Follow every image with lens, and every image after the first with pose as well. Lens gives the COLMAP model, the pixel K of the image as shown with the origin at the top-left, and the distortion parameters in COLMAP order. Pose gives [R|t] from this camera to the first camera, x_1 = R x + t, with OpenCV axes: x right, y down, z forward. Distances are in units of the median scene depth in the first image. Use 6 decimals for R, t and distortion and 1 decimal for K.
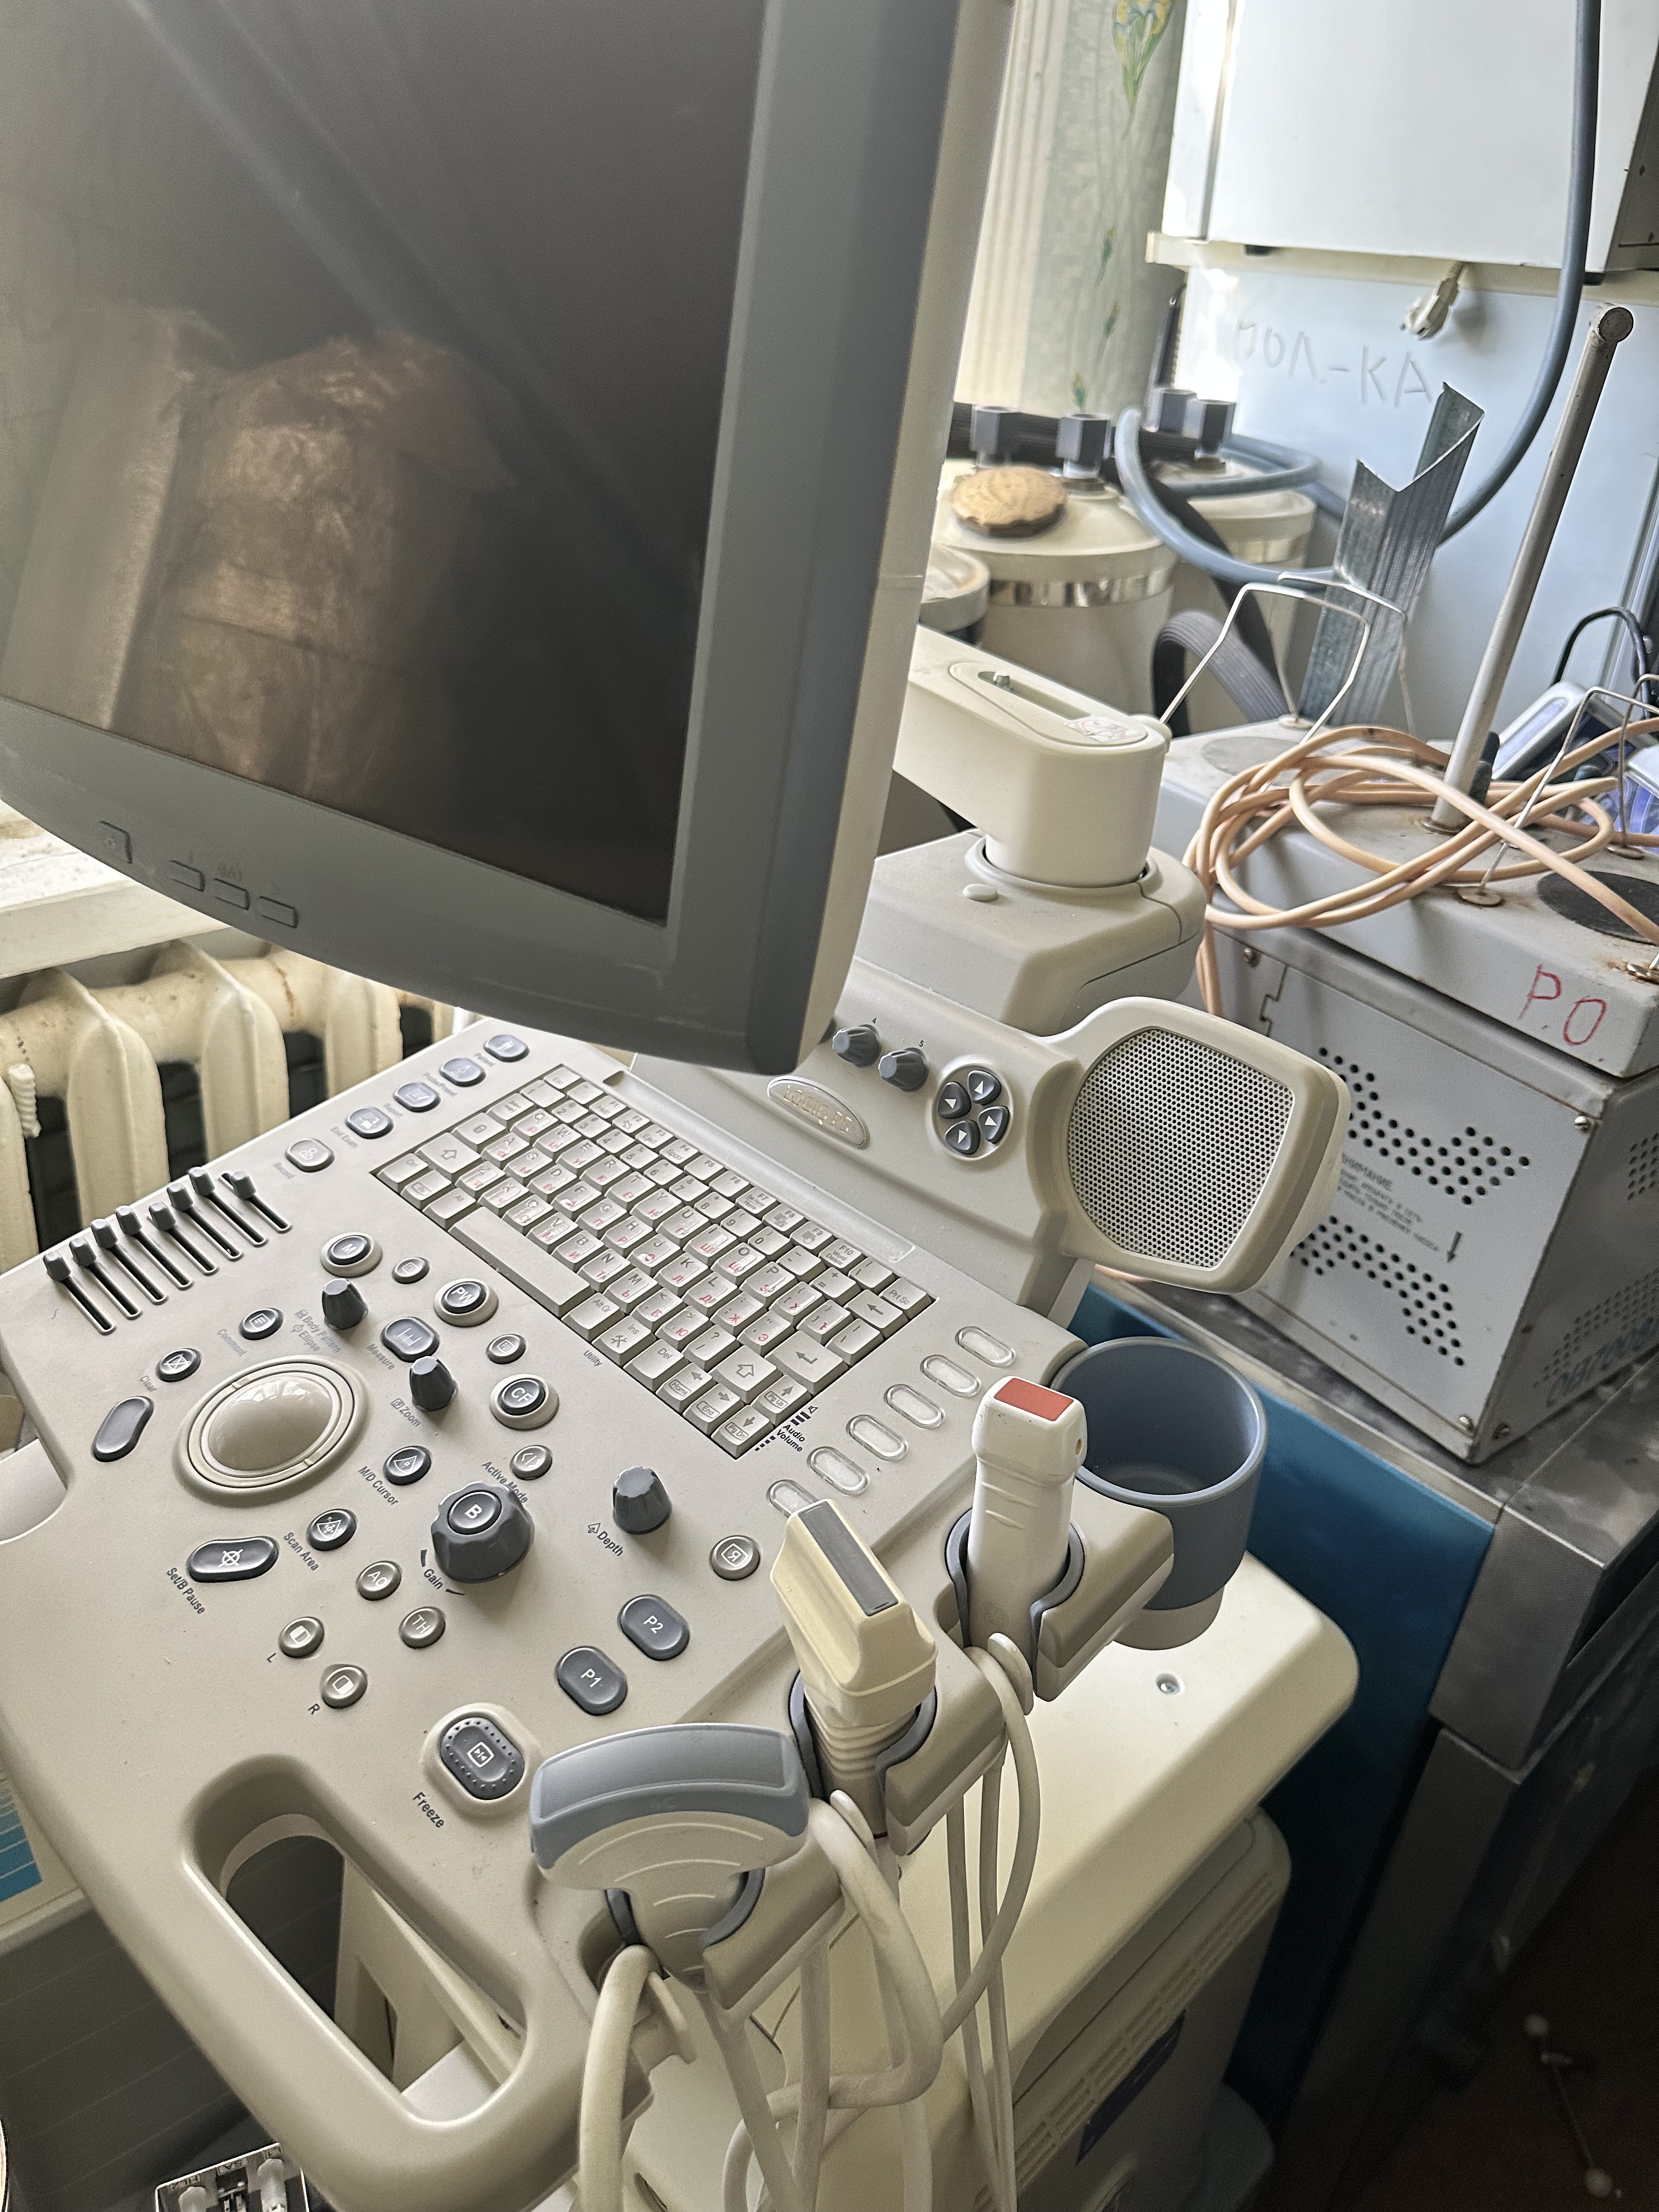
lens RADIAL K [[1536.7, 0, 839.2], [0, 1536.7, 1142.7], [0, 0, 1]] dist [0.096656, -0.128067]
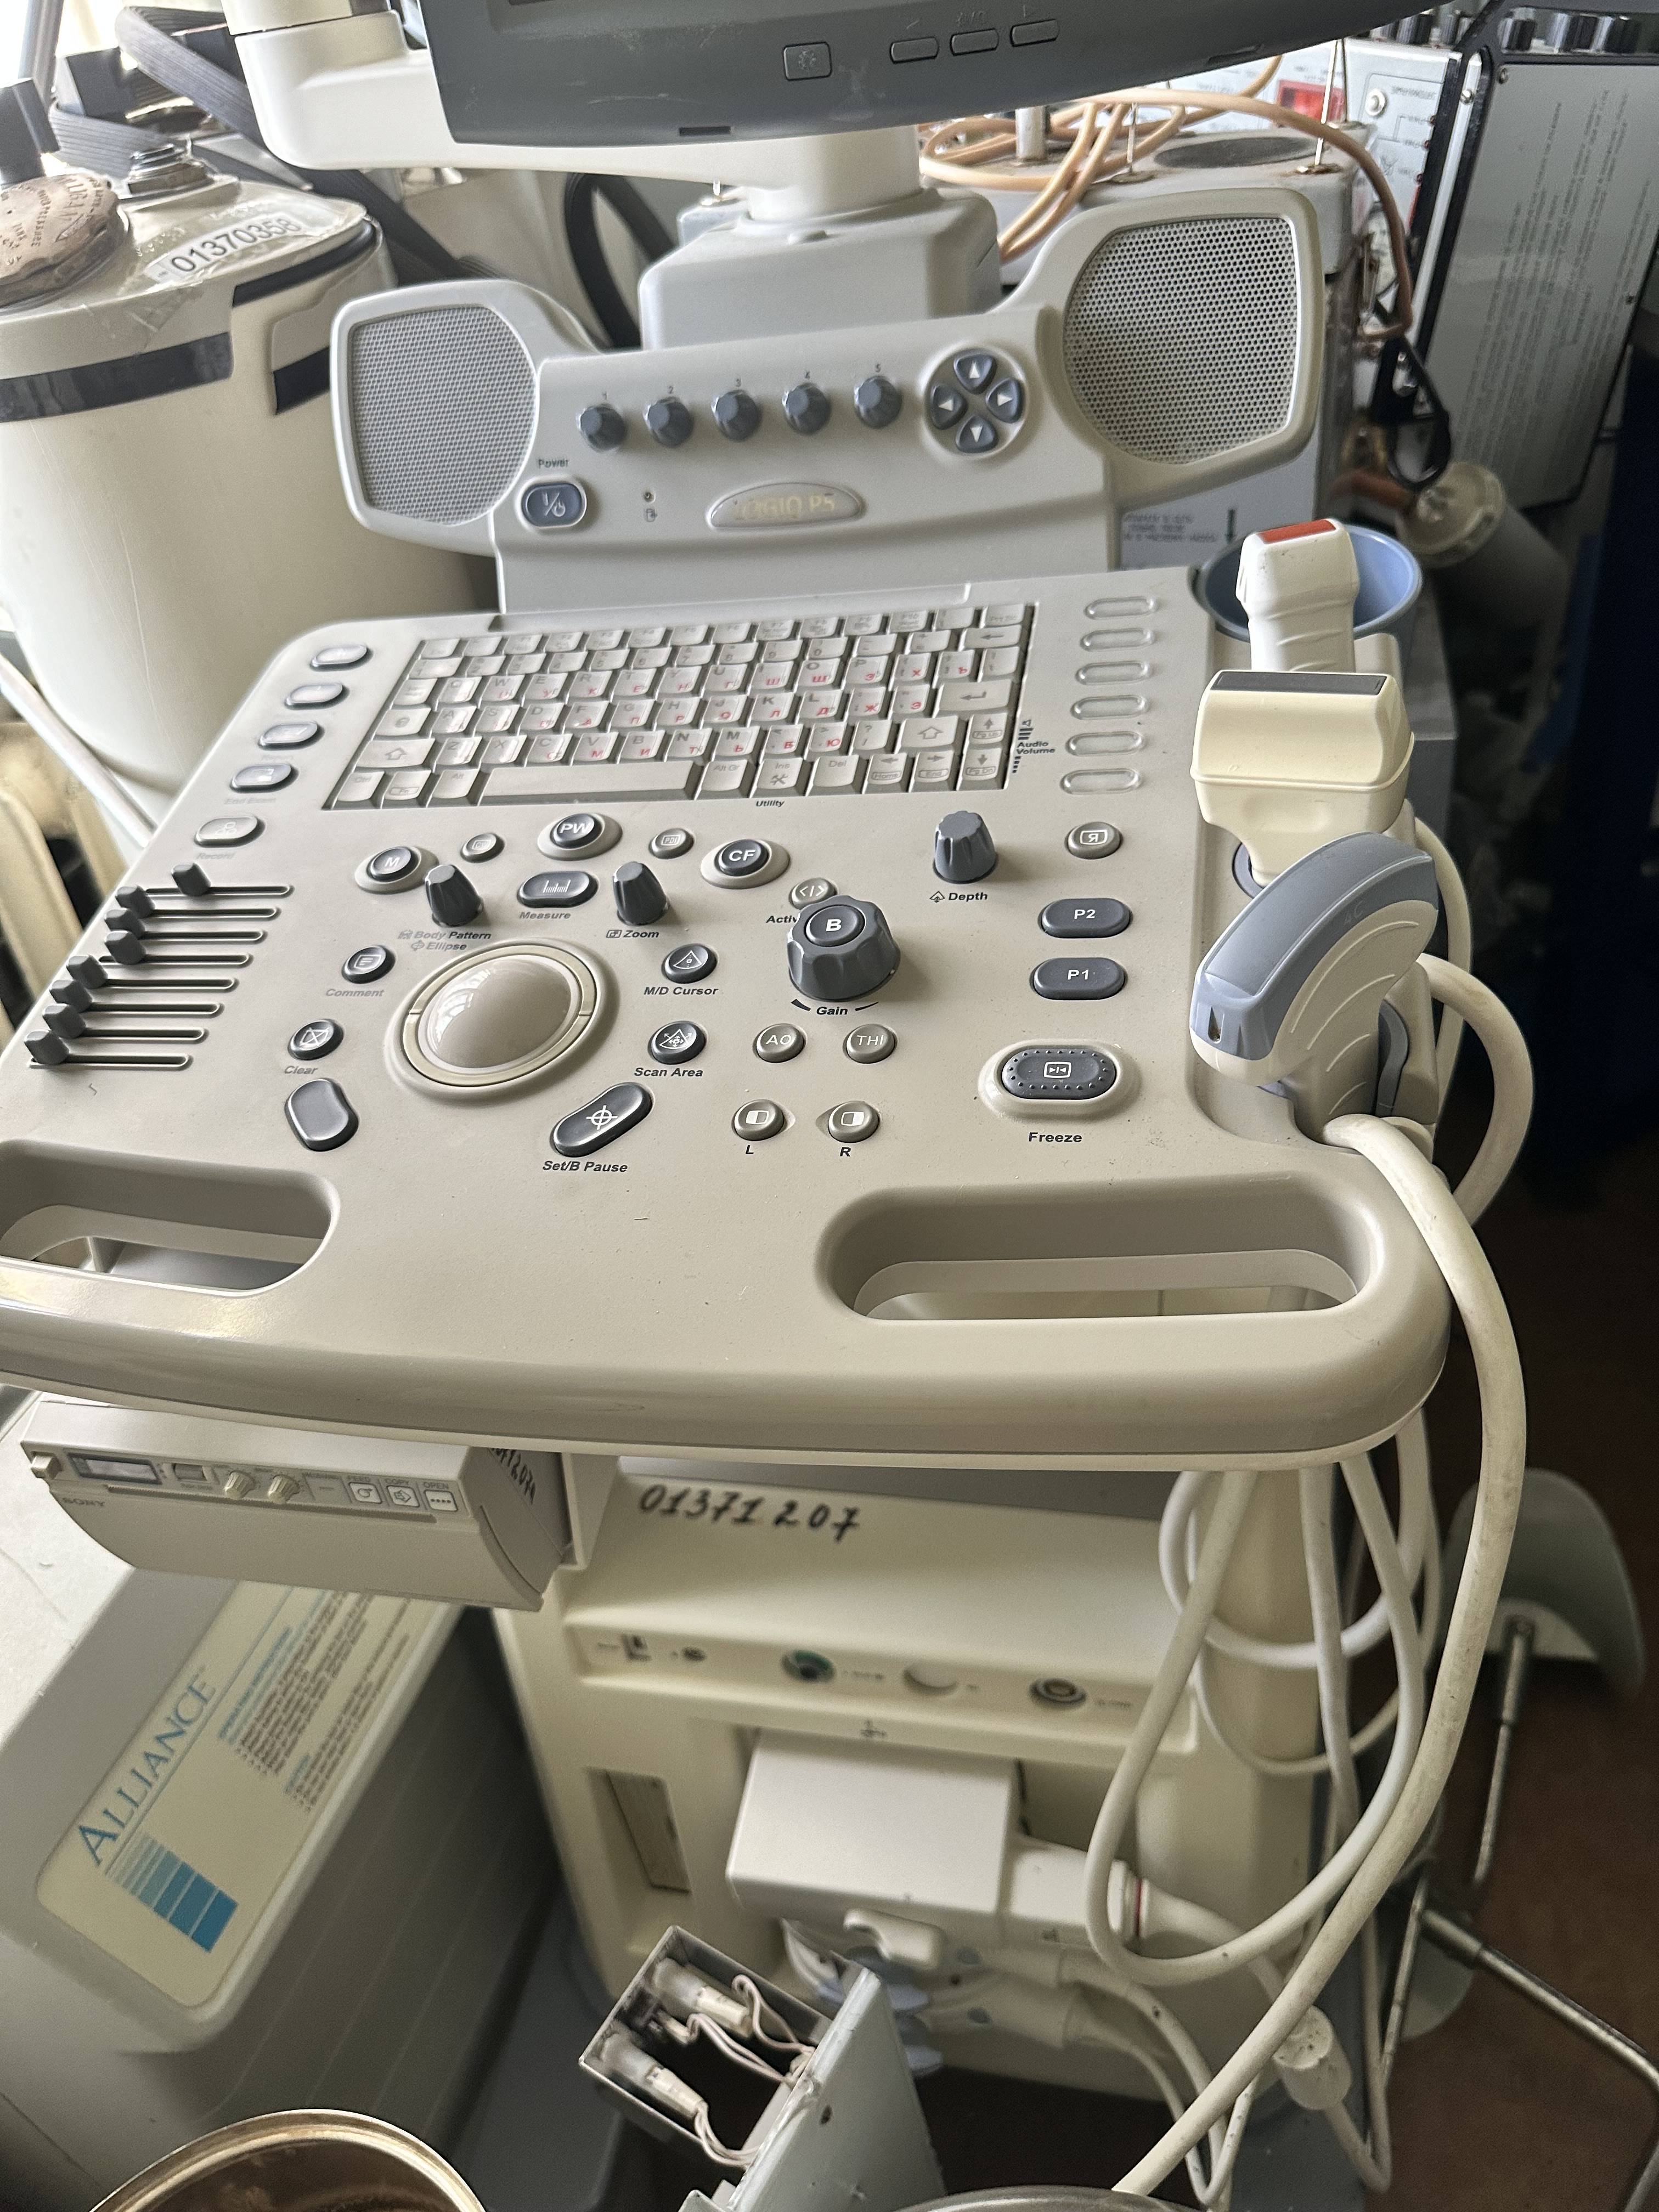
lens RADIAL K [[1536.7, 0, 839.2], [0, 1536.7, 1142.7], [0, 0, 1]] dist [0.096656, -0.128067]
pose [[0.807655, -0.474005, 0.350733, -0.522769], [0.439014, 0.880472, 0.178985, 0.168873], [-0.393650, 0.009418, 0.919212, 0.179950]]
